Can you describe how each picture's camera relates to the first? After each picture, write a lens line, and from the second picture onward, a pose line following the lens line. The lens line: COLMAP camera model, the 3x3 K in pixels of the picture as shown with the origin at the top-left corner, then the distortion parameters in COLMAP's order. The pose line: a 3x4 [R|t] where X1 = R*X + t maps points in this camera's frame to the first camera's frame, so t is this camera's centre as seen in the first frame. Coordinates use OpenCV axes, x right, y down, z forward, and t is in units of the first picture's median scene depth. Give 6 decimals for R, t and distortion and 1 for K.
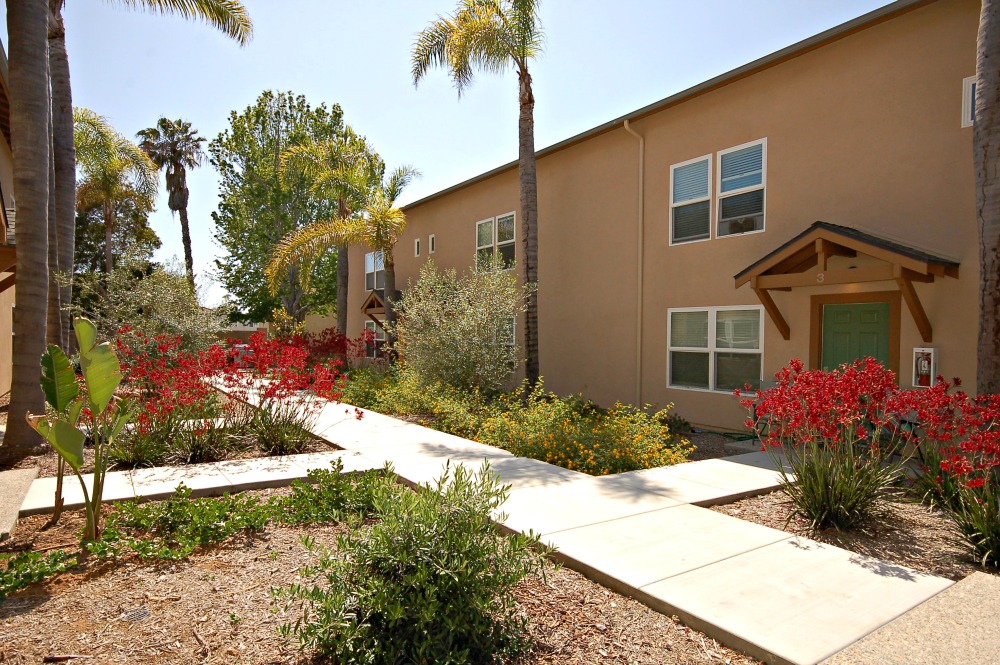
lens RADIAL K [[578.3, 0, 498.0], [0, 578.3, 352.9], [0, 0, 1]] dist [0.004153, 0.000388]
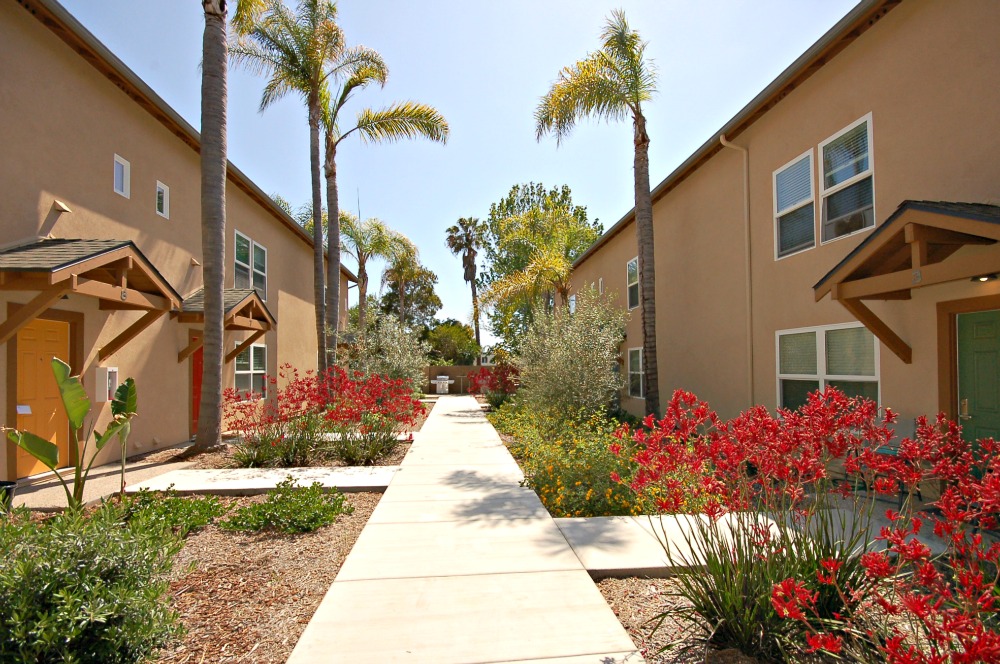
lens RADIAL K [[471.0, 0, 494.5], [0, 471.0, 359.8], [0, 0, 1]] dist [0.002292, -0.000382]
pose [[0.886288, -0.024121, -0.462506, 0.246411], [0.002985, 0.998920, -0.046376, -0.000540], [0.463125, 0.039722, 0.885402, 0.164049]]
